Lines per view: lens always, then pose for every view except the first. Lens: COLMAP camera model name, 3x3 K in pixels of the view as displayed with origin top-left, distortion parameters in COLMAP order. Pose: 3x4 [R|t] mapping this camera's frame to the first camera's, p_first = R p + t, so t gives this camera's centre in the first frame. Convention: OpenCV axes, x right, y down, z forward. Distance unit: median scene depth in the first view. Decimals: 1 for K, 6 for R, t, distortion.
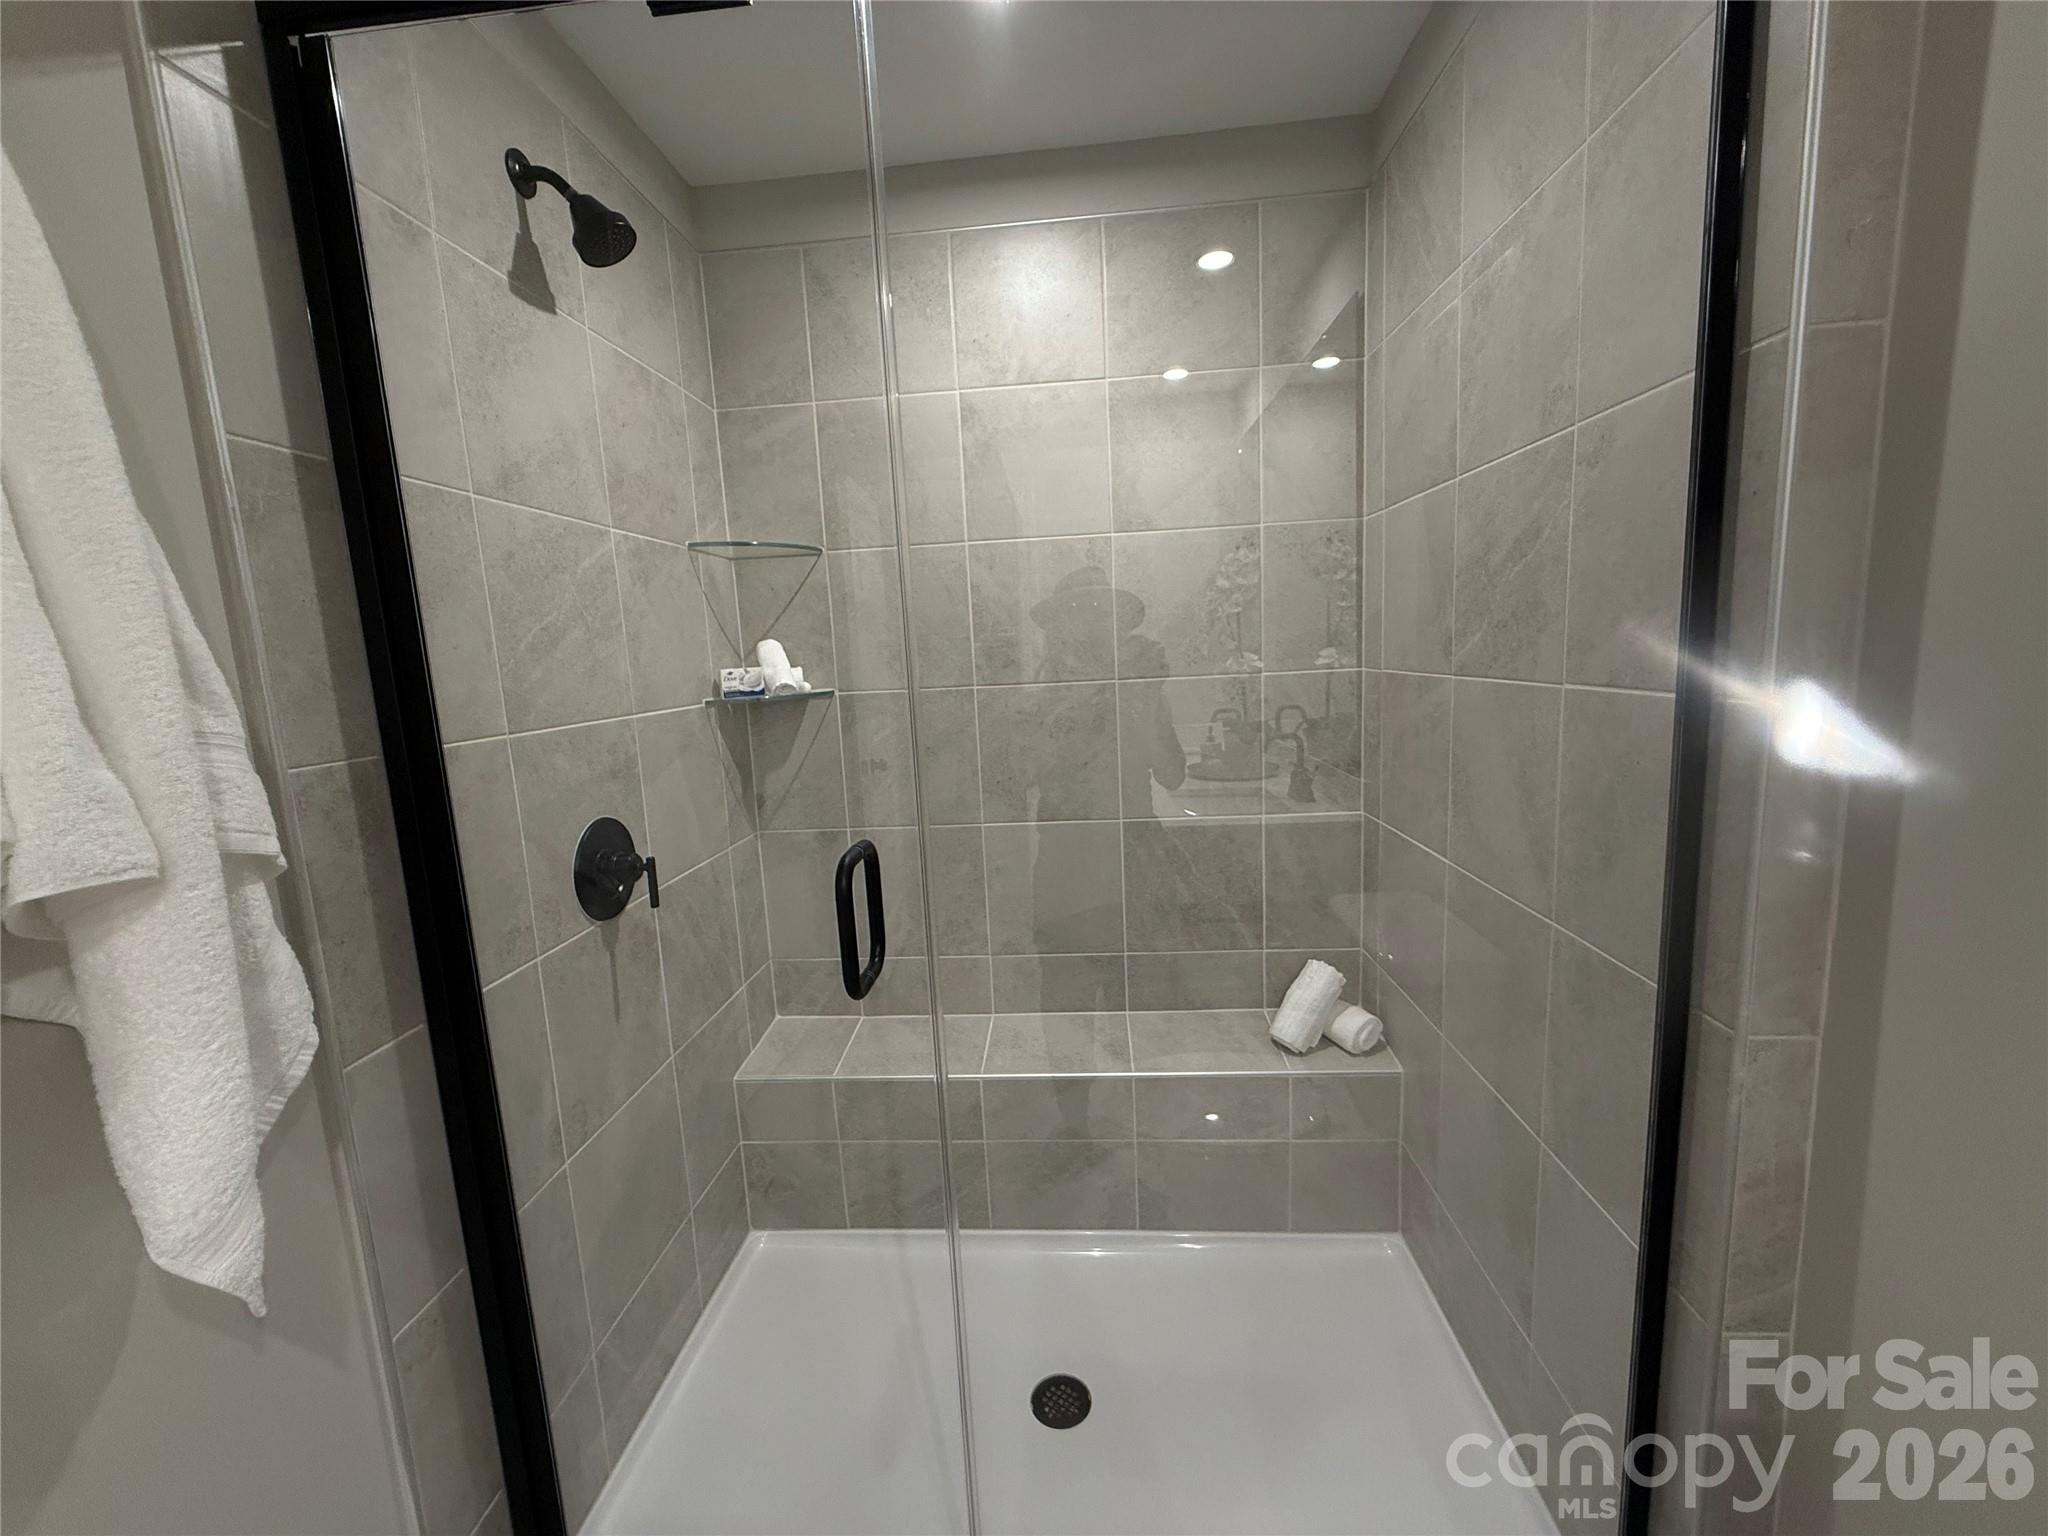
lens RADIAL K [[818.6, 0, 1024.2], [0, 818.6, 768.3], [0, 0, 1]] dist [-0.001097, 0.000327]
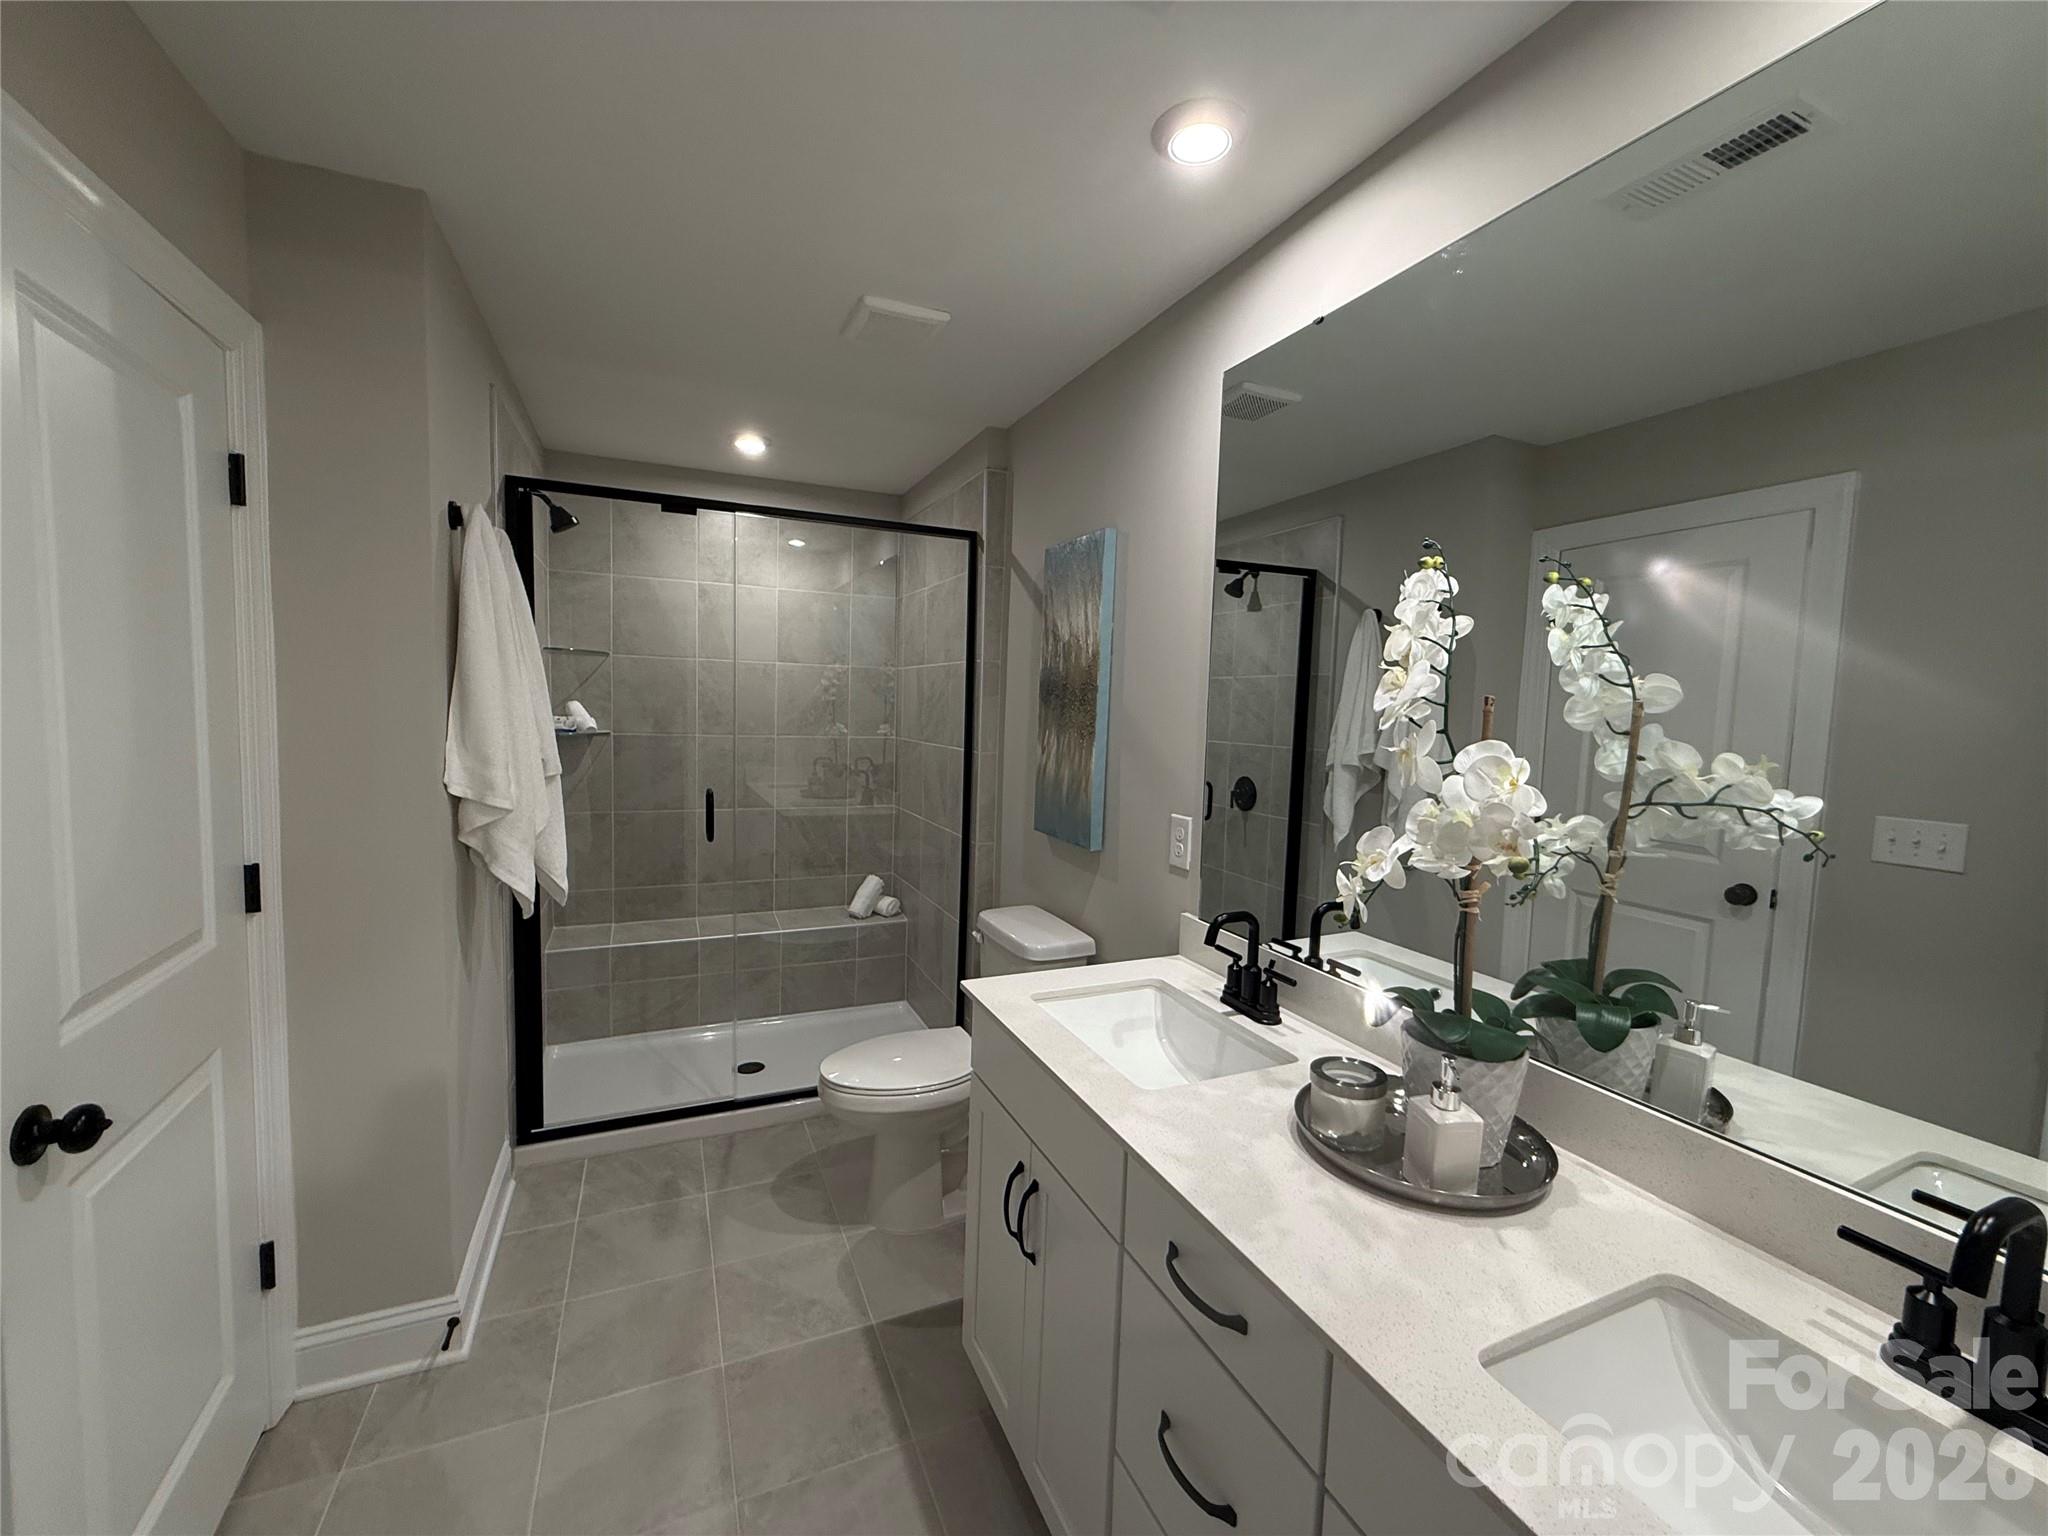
lens RADIAL K [[818.6, 0, 1012.7], [0, 818.6, 769.0], [0, 0, 1]] dist [-0.001097, 0.000327]
pose [[0.883270, 0.039287, 0.467215, -0.300731], [-0.005264, 0.997251, -0.073904, 0.116122], [-0.468834, 0.062818, 0.881049, -0.997206]]
